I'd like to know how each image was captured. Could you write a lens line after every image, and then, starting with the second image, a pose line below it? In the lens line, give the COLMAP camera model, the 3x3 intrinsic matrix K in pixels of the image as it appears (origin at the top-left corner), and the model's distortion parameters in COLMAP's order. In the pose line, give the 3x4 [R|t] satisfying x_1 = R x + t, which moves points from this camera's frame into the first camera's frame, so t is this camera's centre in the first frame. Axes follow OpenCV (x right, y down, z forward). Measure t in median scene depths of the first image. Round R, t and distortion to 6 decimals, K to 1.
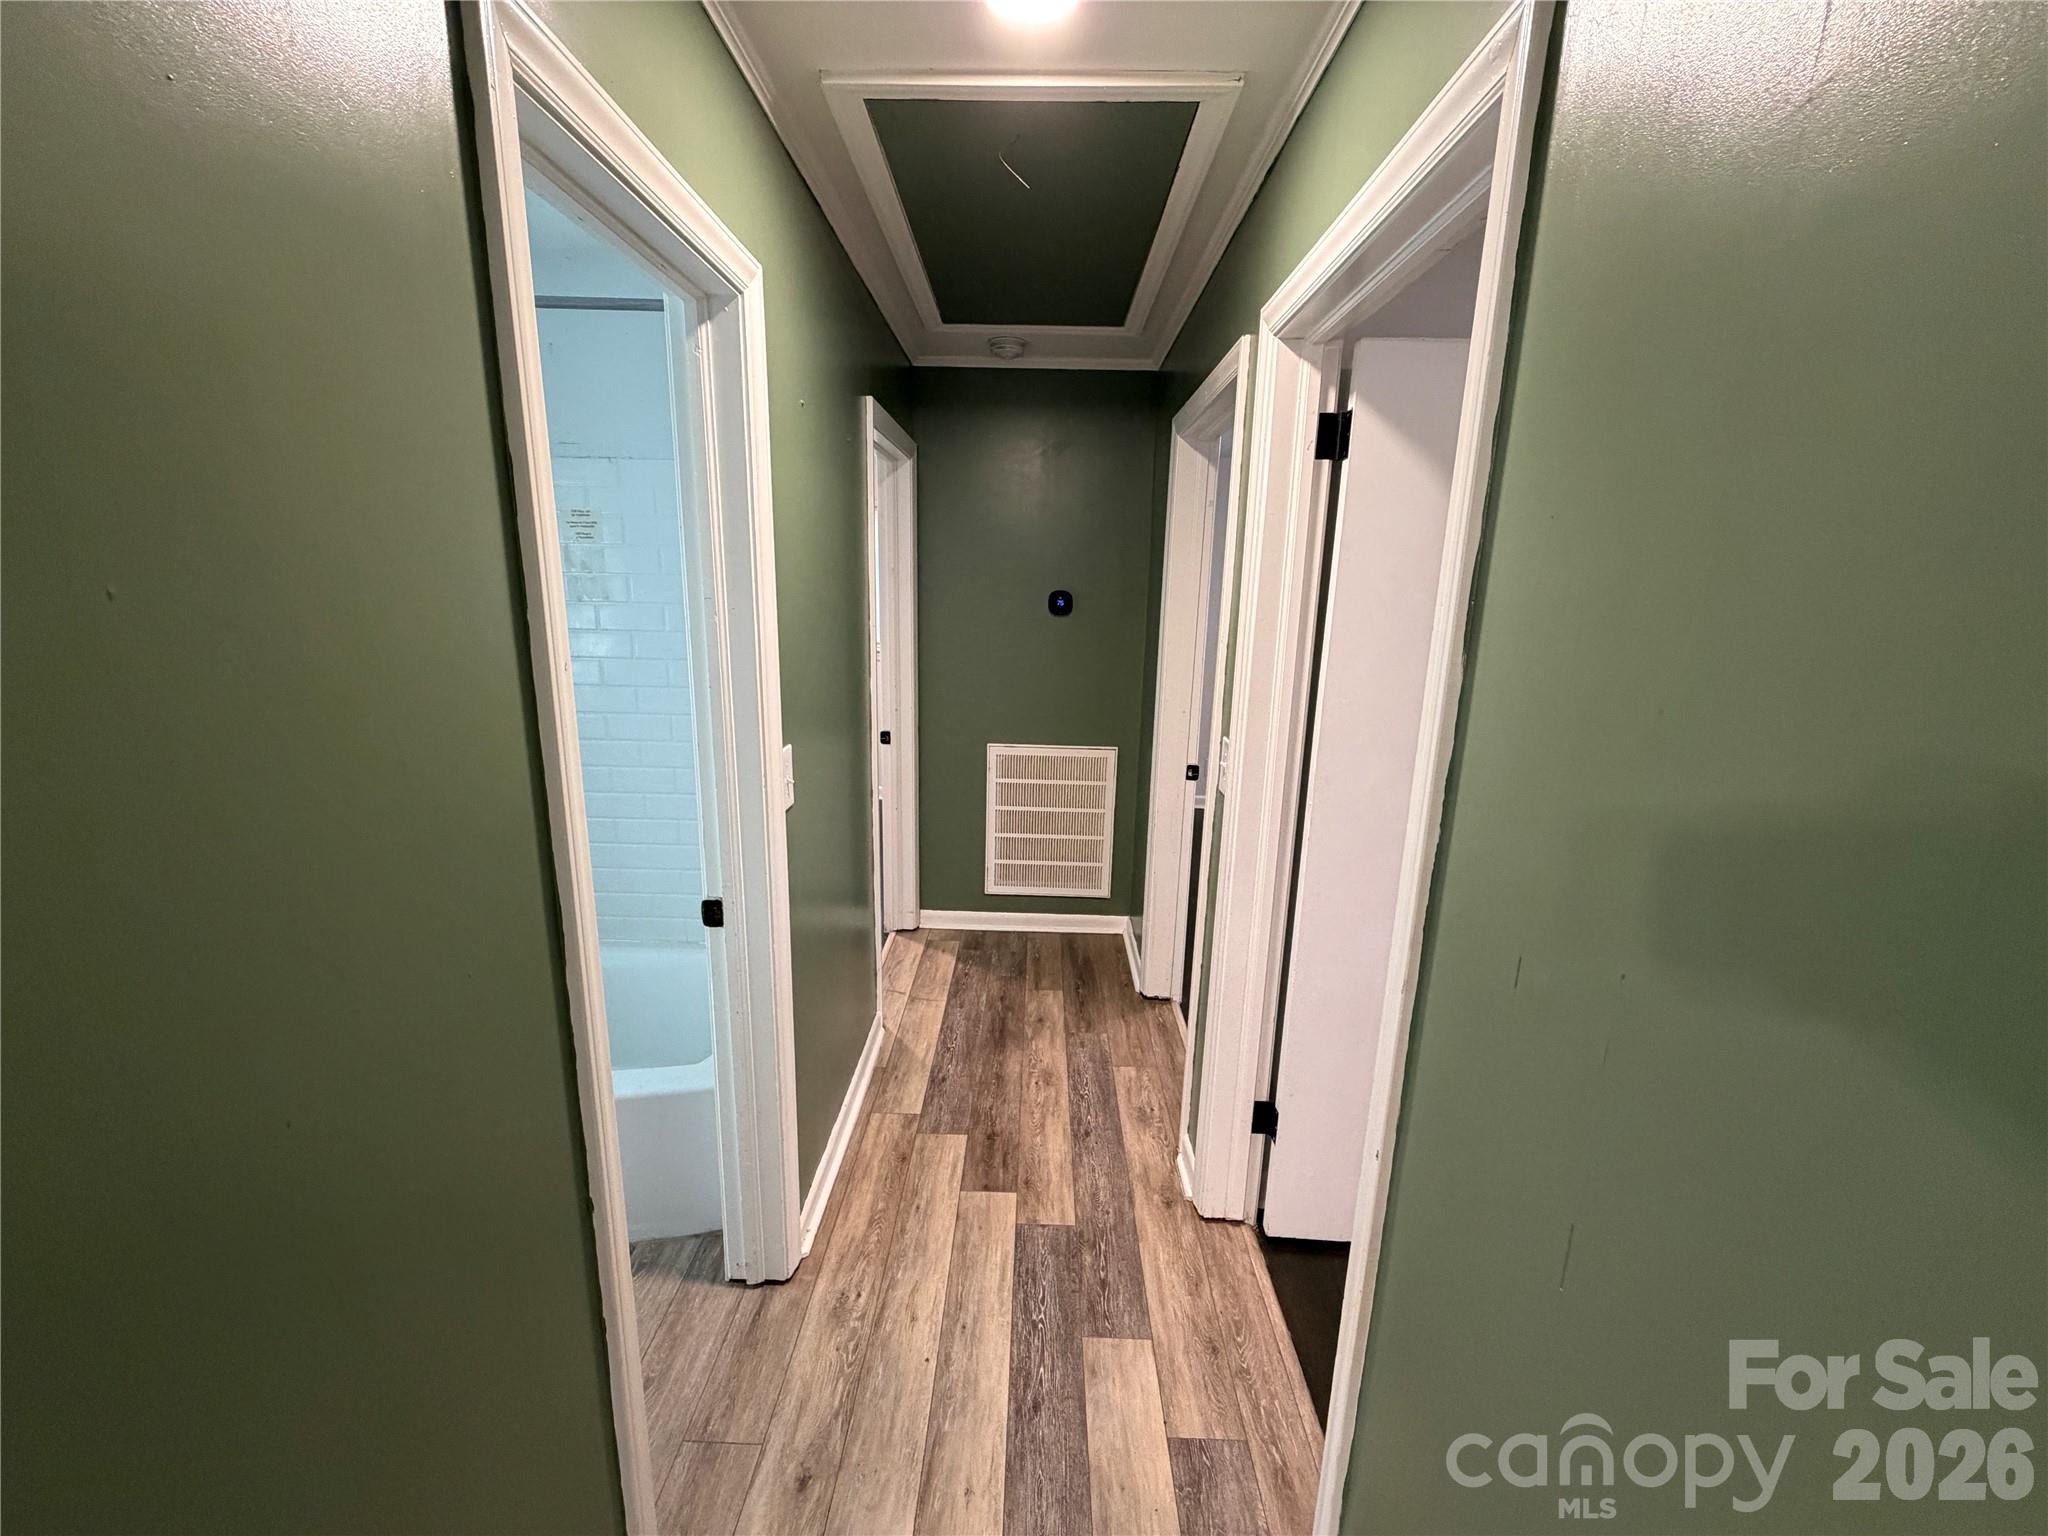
lens RADIAL K [[803.8, 0, 1024.0], [0, 803.8, 768.0], [0, 0, 1]] dist [-0.000351, -0.000053]
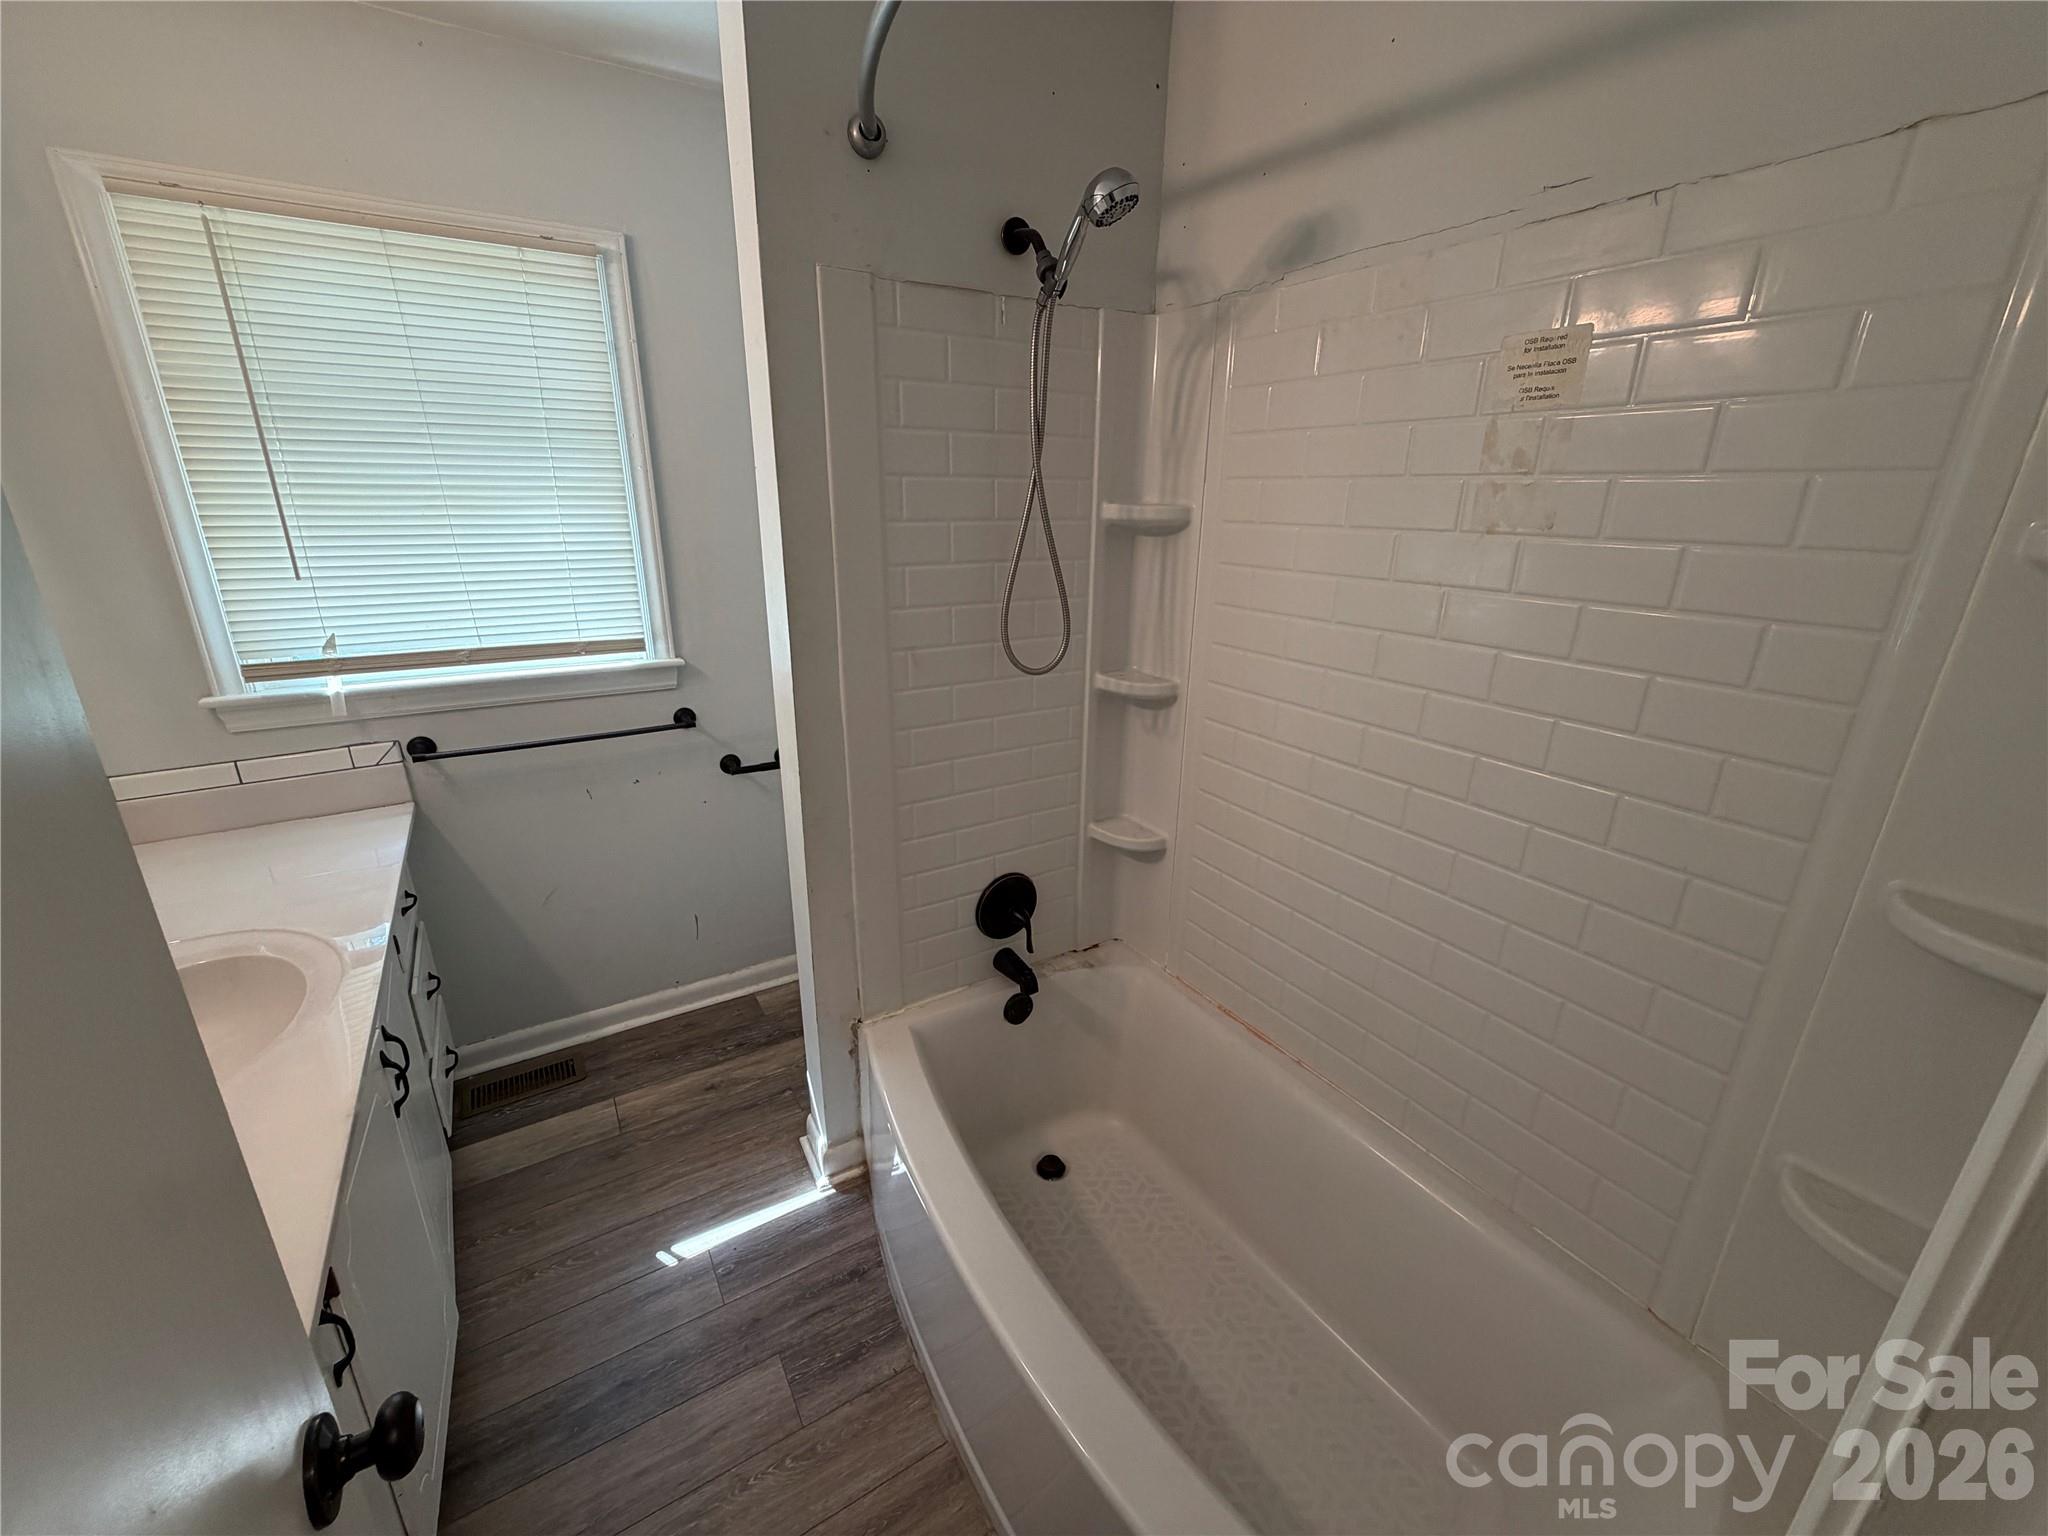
lens RADIAL K [[816.0, 0, 1016.2], [0, 816.0, 769.6], [0, 0, 1]] dist [0.000472, -0.000206]
pose [[0.542797, 0.255455, -0.800071, -0.272844], [-0.178746, 0.965933, 0.187146, -0.109976], [0.820622, 0.041427, 0.569967, 0.482205]]
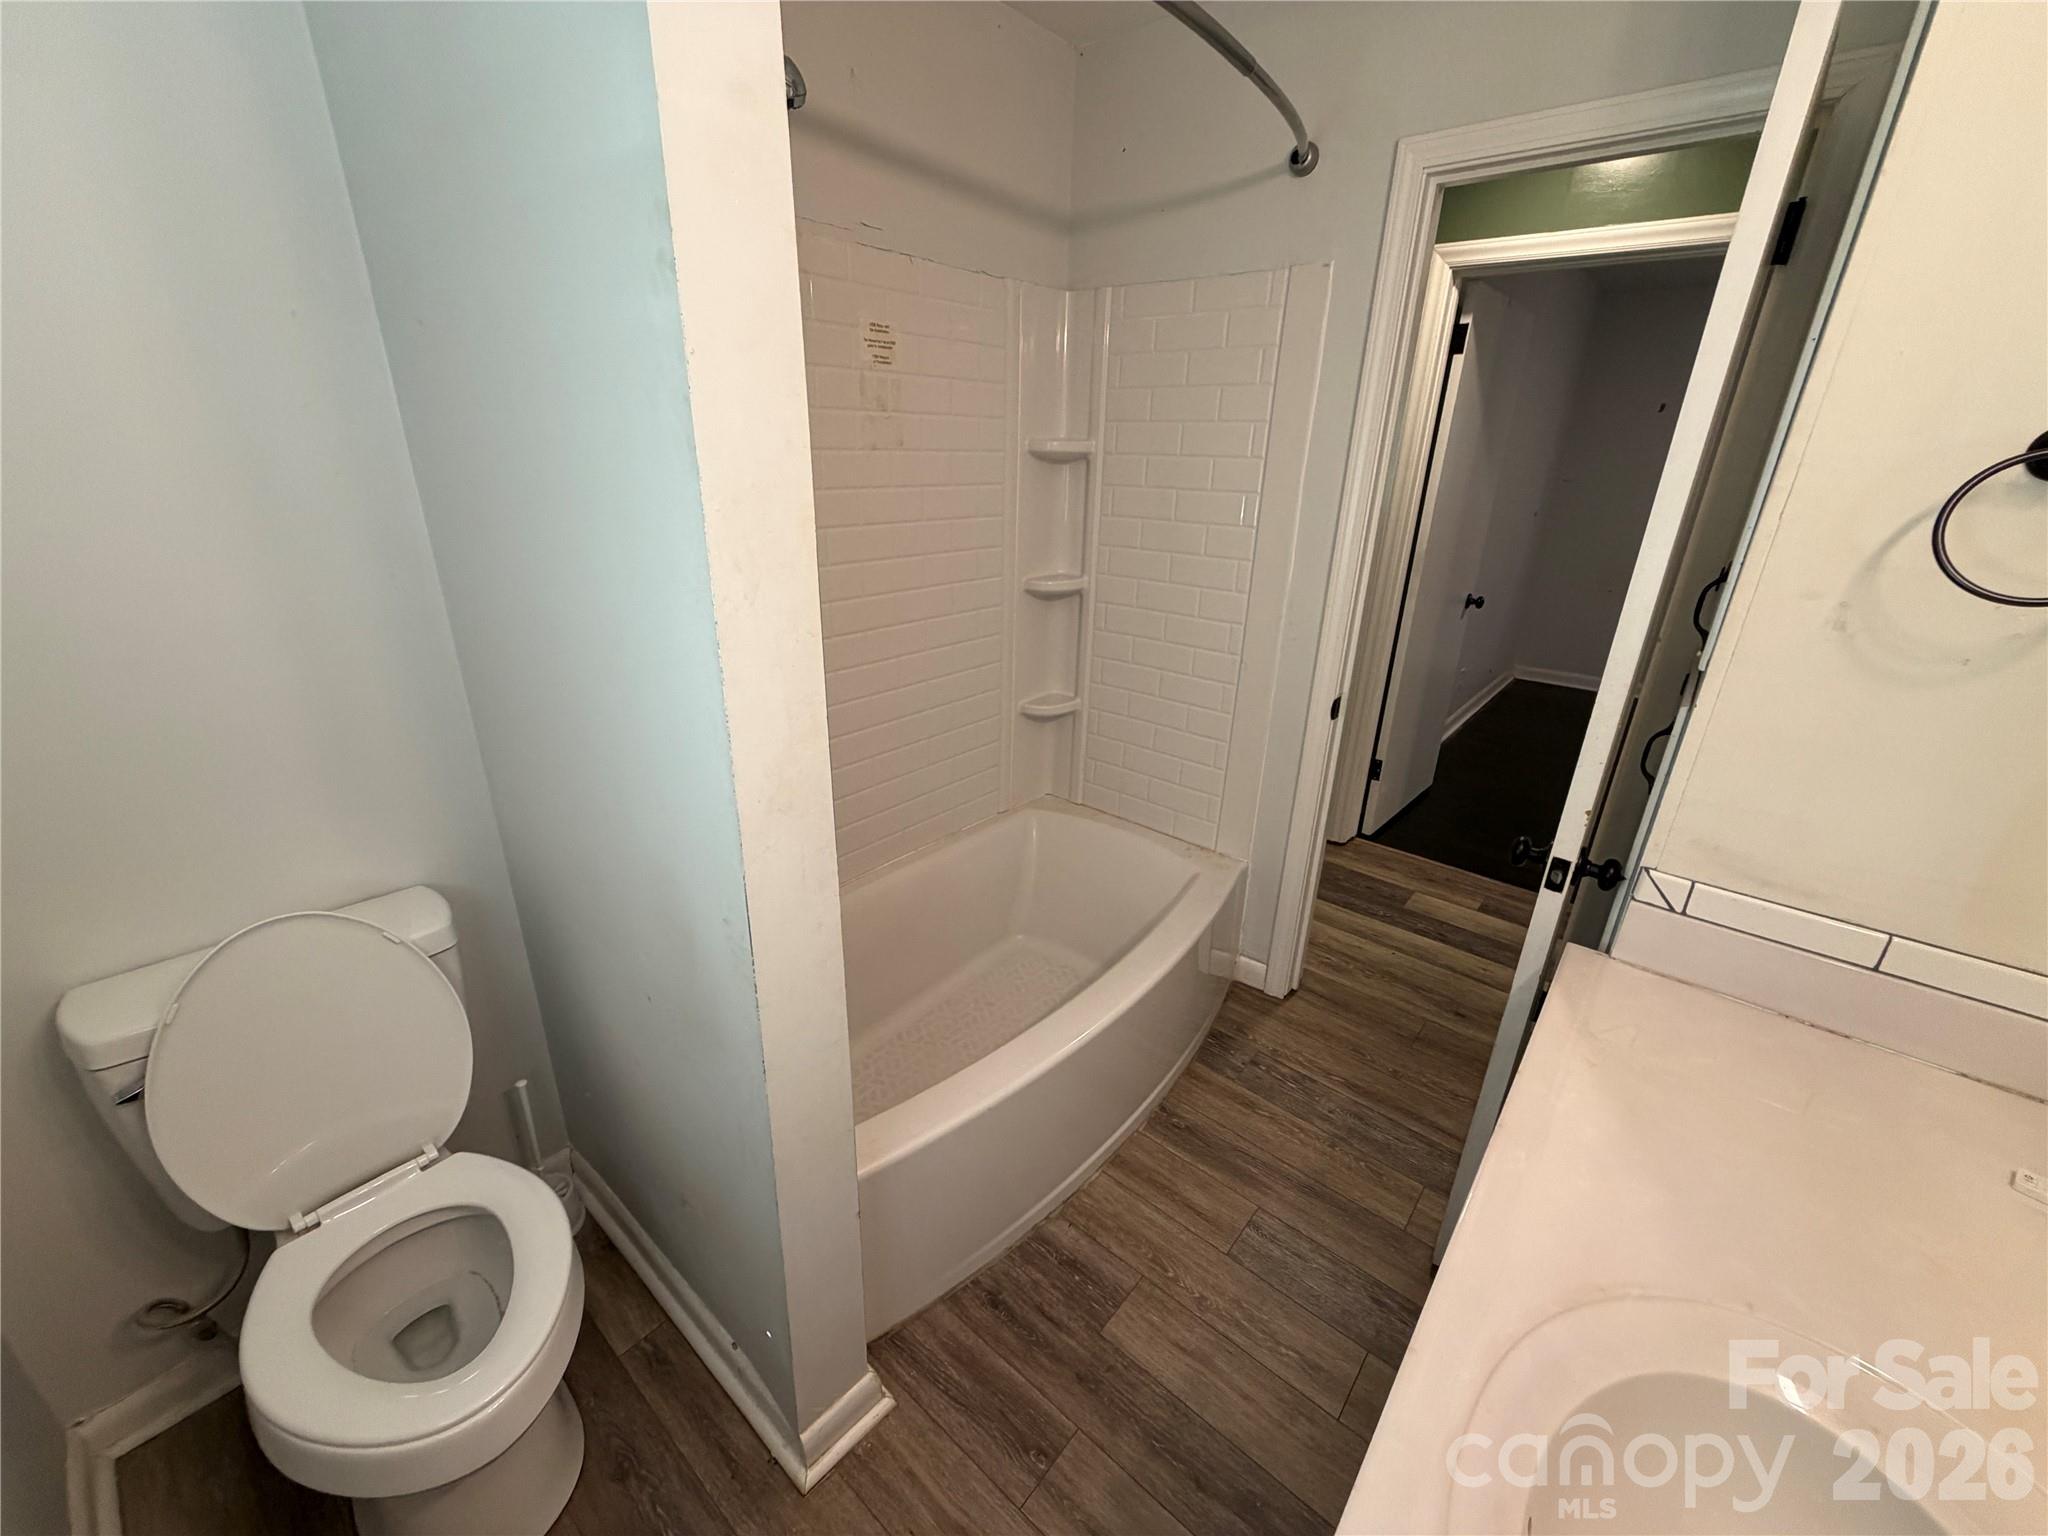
lens RADIAL K [[816.0, 0, 1016.2], [0, 816.0, 769.6], [0, 0, 1]] dist [0.000472, -0.000206]
pose [[0.635475, -0.297953, 0.712317, -1.141851], [0.156843, 0.953124, 0.258755, -0.097681], [-0.756024, -0.052710, 0.652418, 0.373983]]
